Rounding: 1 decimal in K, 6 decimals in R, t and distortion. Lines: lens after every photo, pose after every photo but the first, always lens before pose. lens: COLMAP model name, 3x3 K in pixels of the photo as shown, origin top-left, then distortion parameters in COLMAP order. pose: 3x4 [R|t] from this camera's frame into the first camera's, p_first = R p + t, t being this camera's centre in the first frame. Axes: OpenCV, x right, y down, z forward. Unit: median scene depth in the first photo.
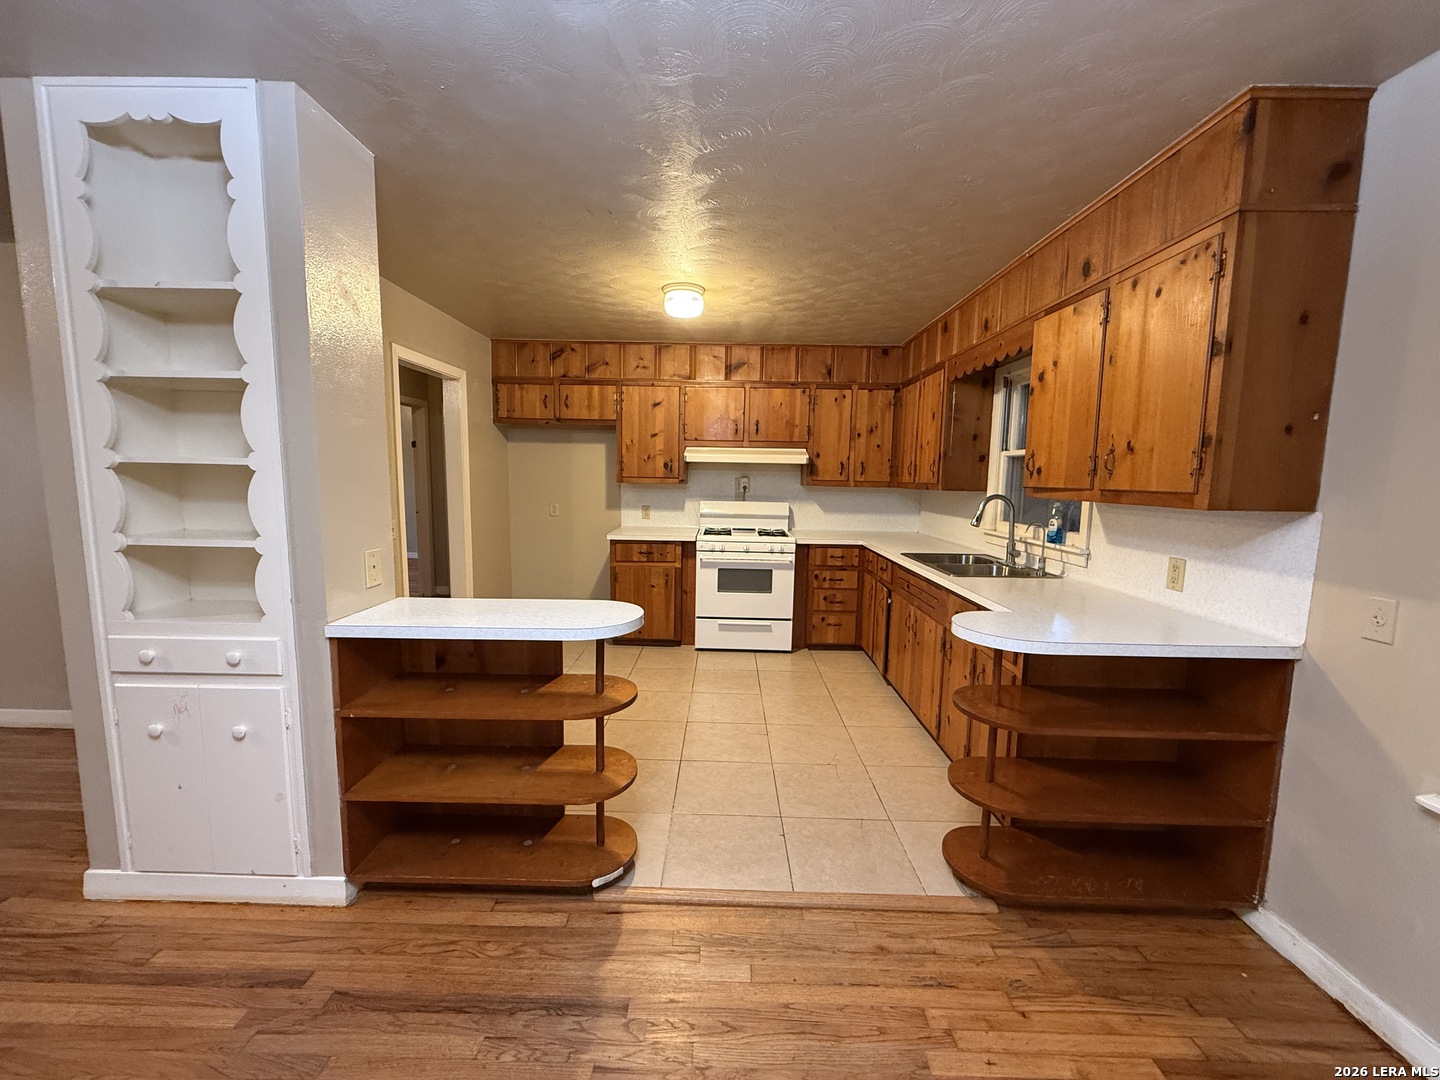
lens RADIAL K [[572.3, 0, 715.0], [0, 572.3, 540.3], [0, 0, 1]] dist [0.000663, 0.000271]
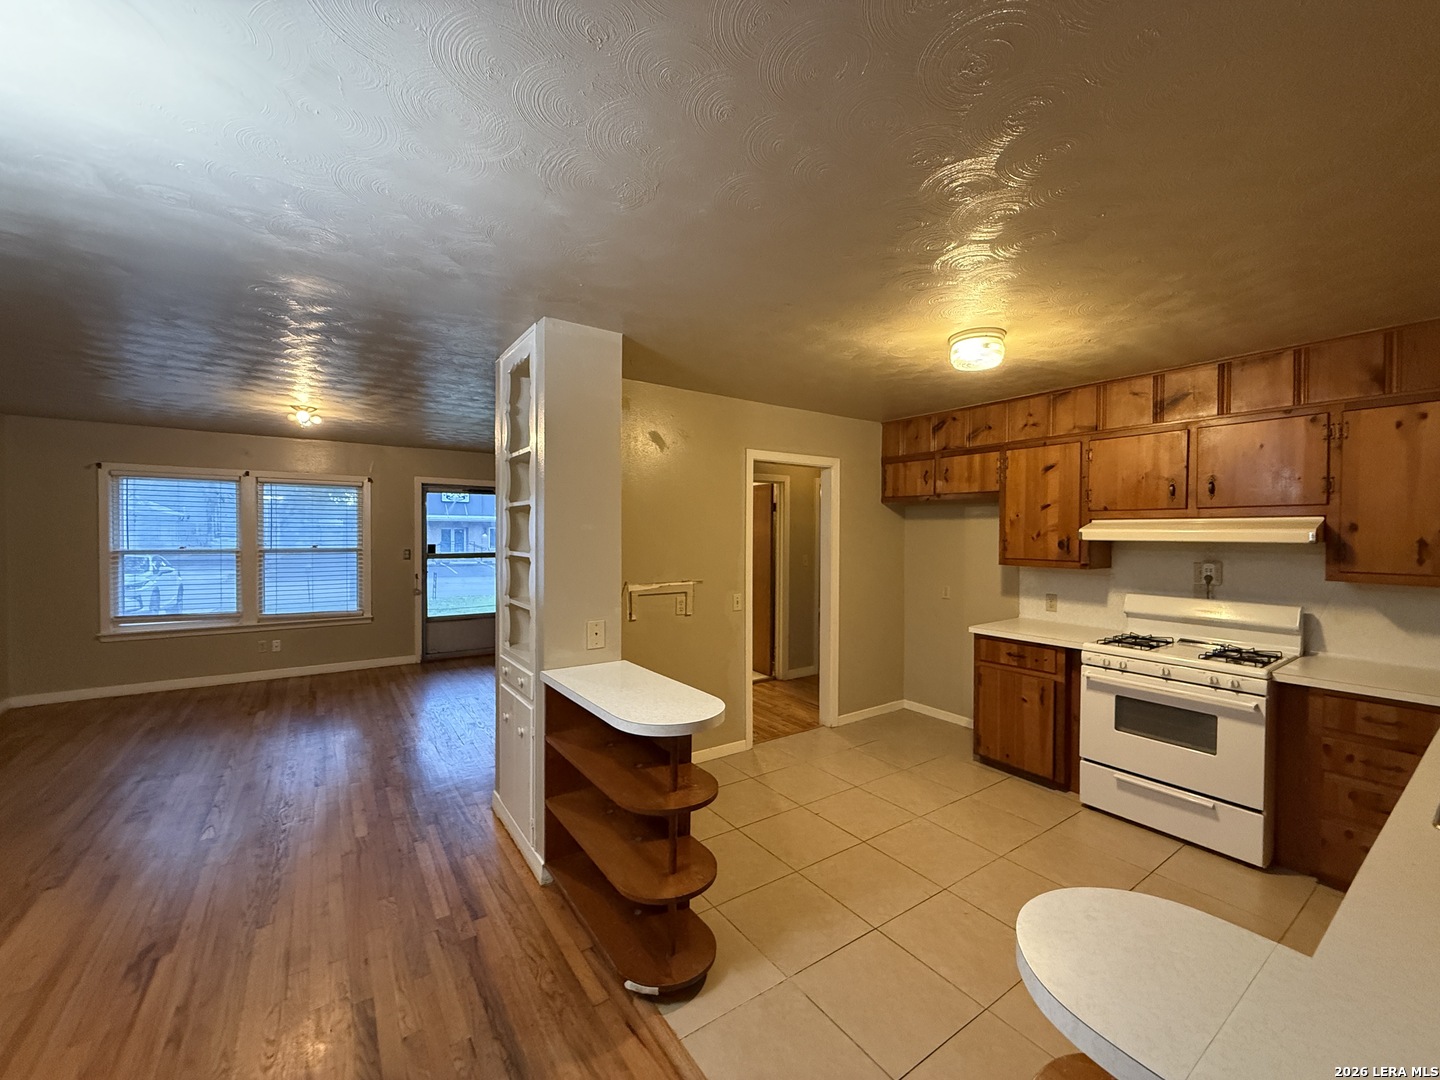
lens RADIAL K [[572.3, 0, 715.0], [0, 572.3, 540.3], [0, 0, 1]] dist [0.000663, 0.000271]
pose [[0.583410, -0.003332, -0.812171, 0.279301], [-0.088741, 0.993743, -0.067822, -0.045353], [0.807315, 0.111641, 0.579464, 0.187332]]
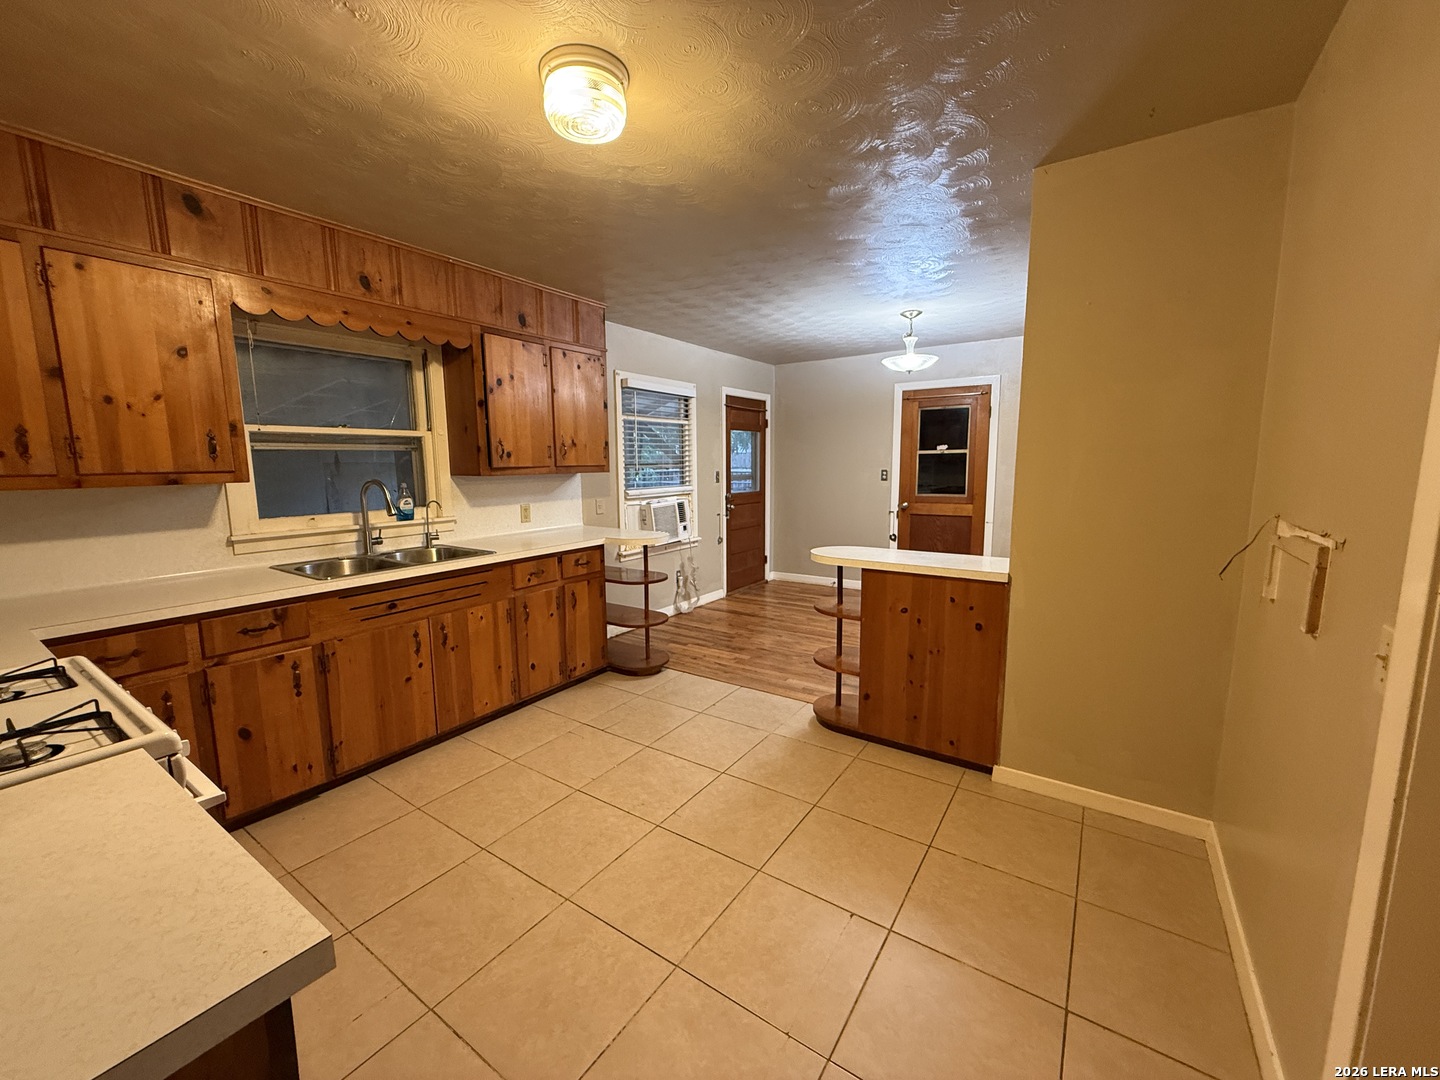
lens RADIAL K [[572.3, 0, 715.0], [0, 572.3, 540.3], [0, 0, 1]] dist [0.000663, 0.000271]
pose [[-0.837604, -0.081363, 0.540185, -0.312032], [0.057760, 0.970112, 0.235681, -0.116899], [-0.543216, 0.228609, -0.807870, 1.016856]]
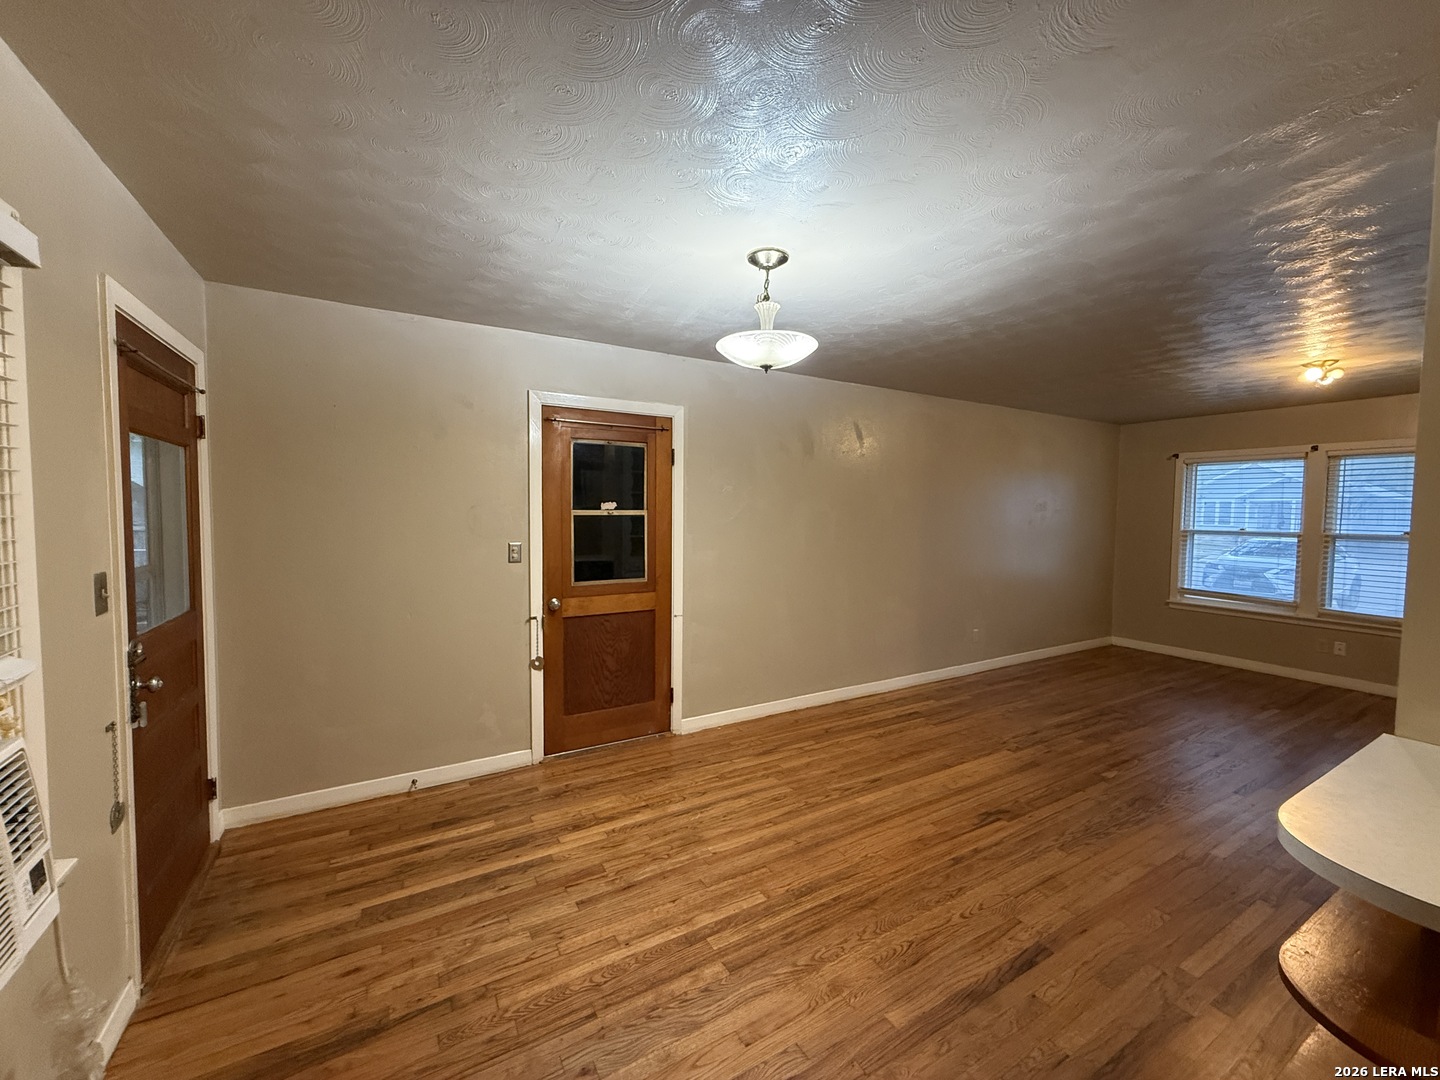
lens RADIAL K [[577.4, 0, 720.0], [0, 577.4, 540.0], [0, 0, 1]] dist [-0.000144, -0.000135]
pose [[-0.856228, 0.000758, -0.516598, 0.236932], [-0.083537, 0.986635, 0.139904, -0.067592], [0.509800, 0.162944, -0.844721, 0.444893]]
